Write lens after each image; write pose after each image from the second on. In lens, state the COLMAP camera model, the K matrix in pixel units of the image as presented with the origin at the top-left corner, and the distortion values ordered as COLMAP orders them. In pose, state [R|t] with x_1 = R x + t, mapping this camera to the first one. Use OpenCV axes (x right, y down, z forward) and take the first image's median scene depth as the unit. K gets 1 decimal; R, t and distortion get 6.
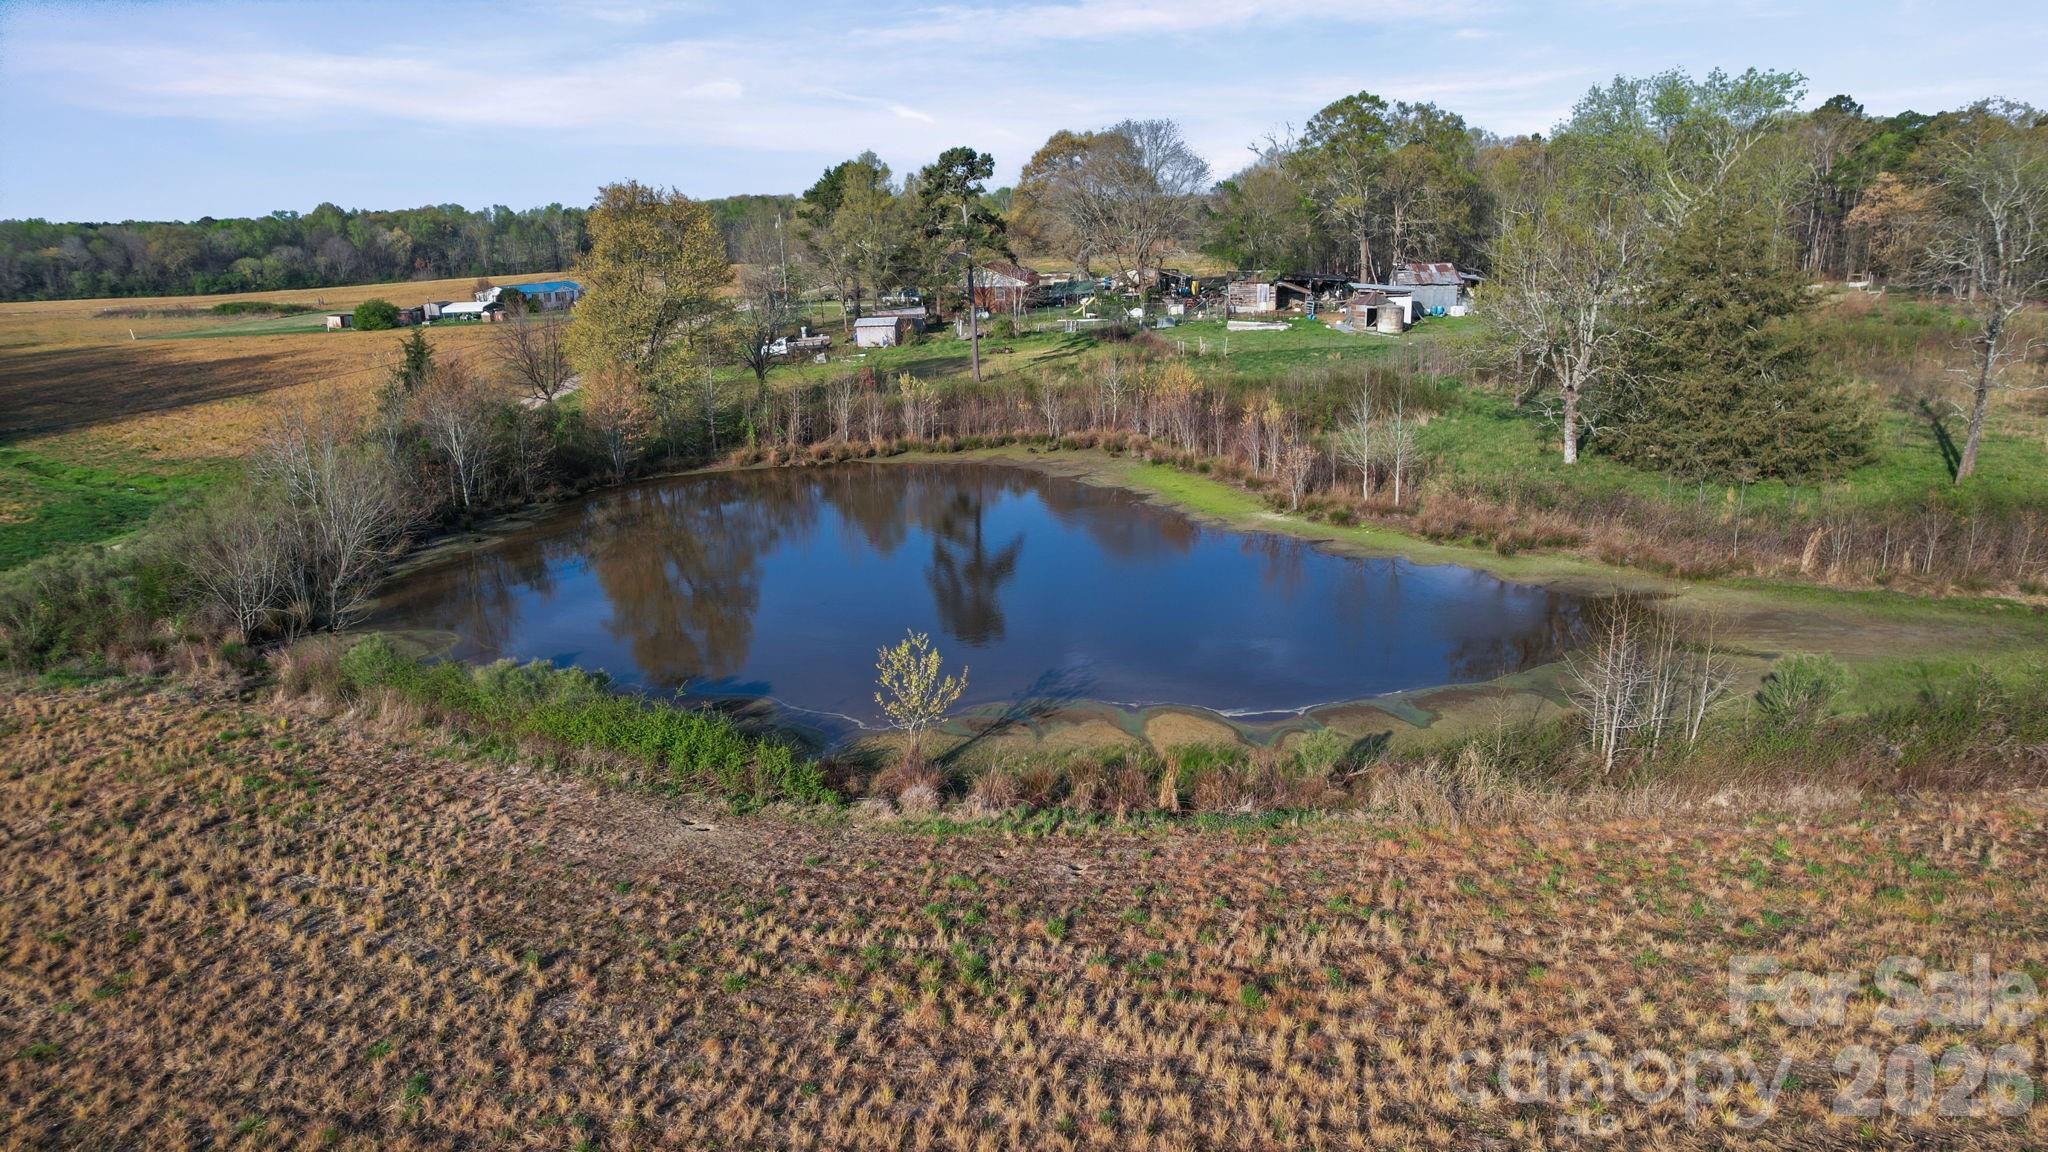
lens RADIAL K [[1327.0, 0, 1026.6], [0, 1327.0, 579.7], [0, 0, 1]] dist [-0.077194, 0.079365]
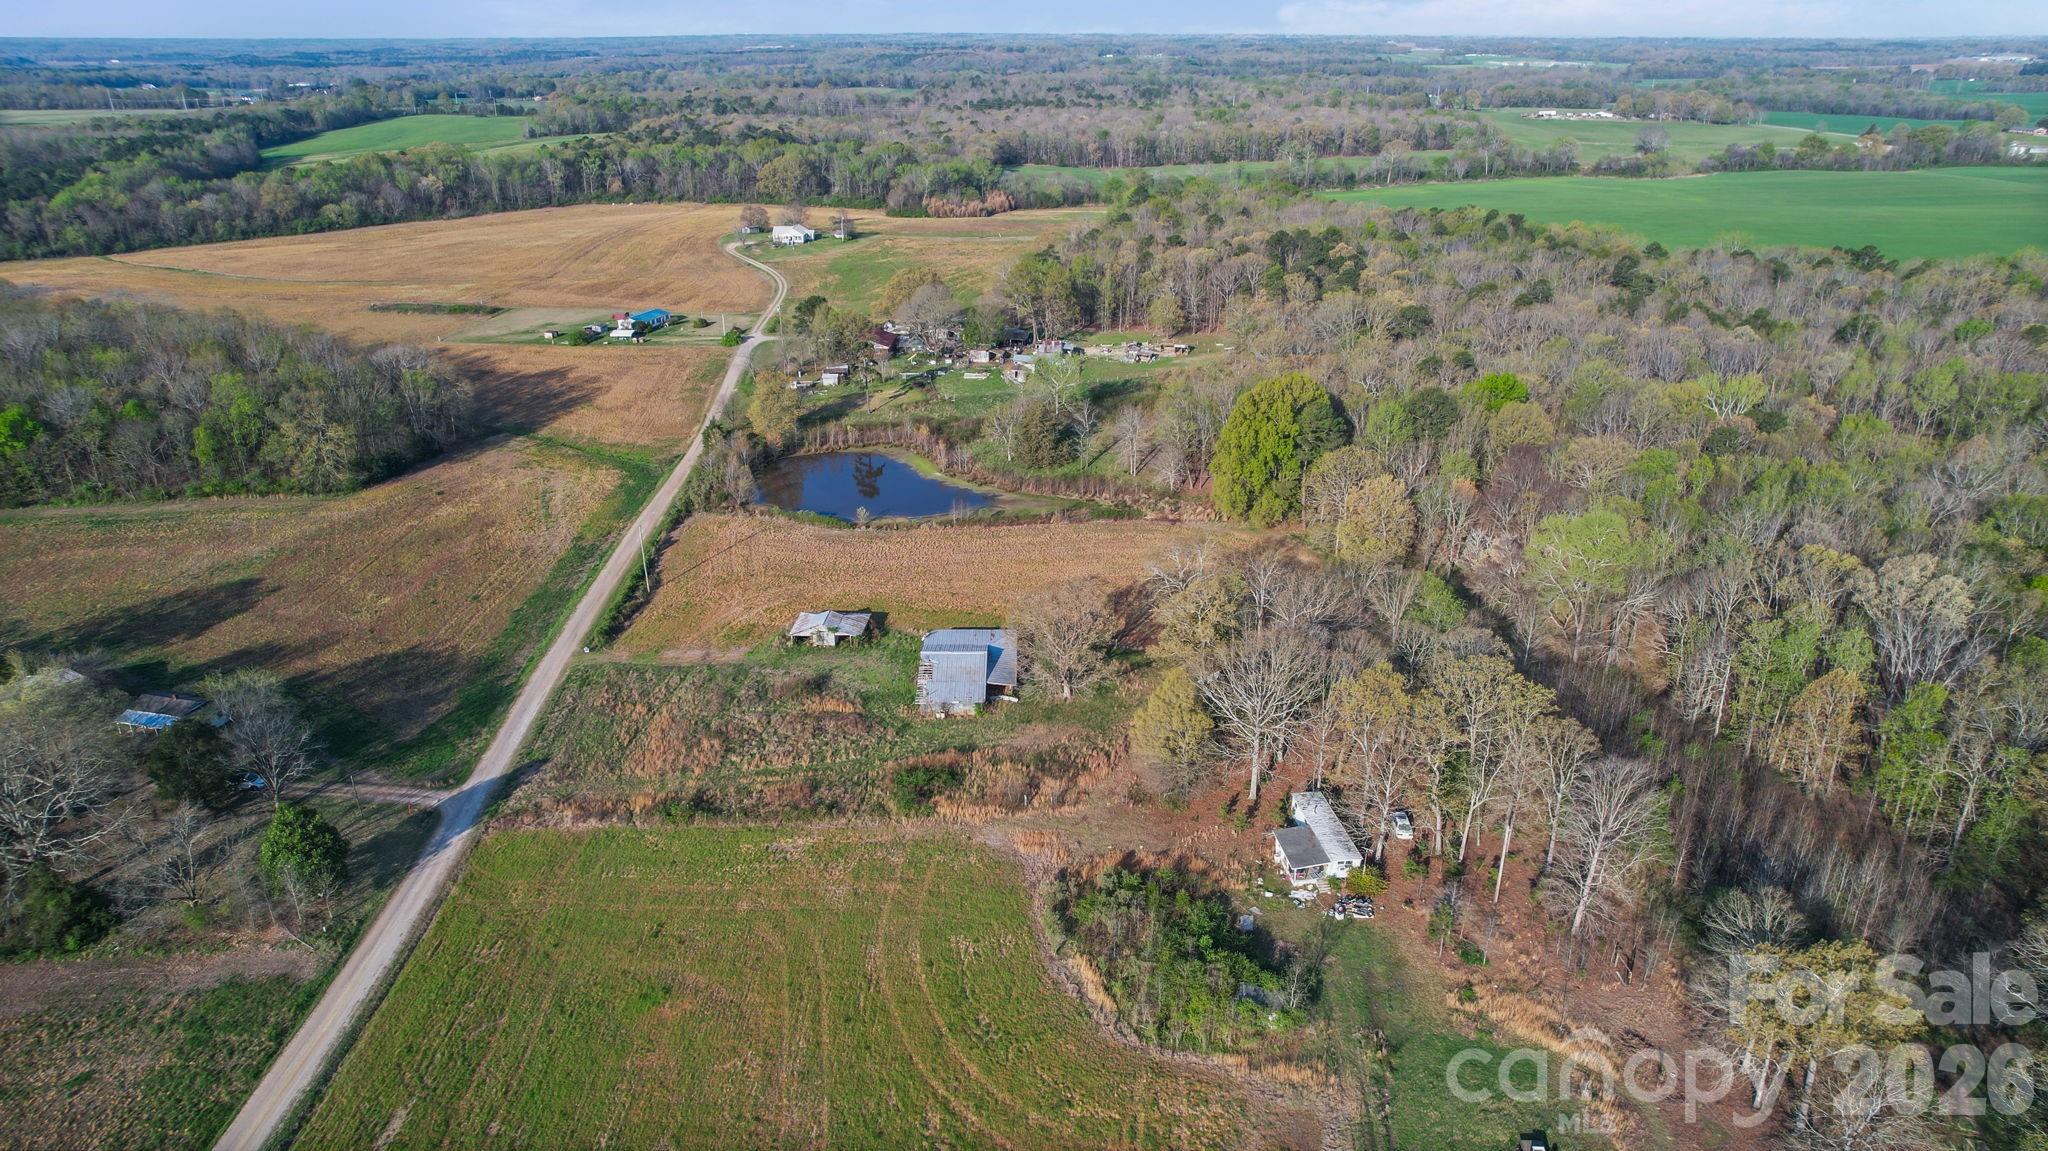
lens RADIAL K [[1327.0, 0, 1026.6], [0, 1327.0, 579.2], [0, 0, 1]] dist [-0.077194, 0.079365]
pose [[0.996708, -0.009224, 0.080548, 0.017586], [-0.001499, 0.991241, 0.132057, -0.041087], [-0.081060, -0.131743, 0.987964, -0.491568]]
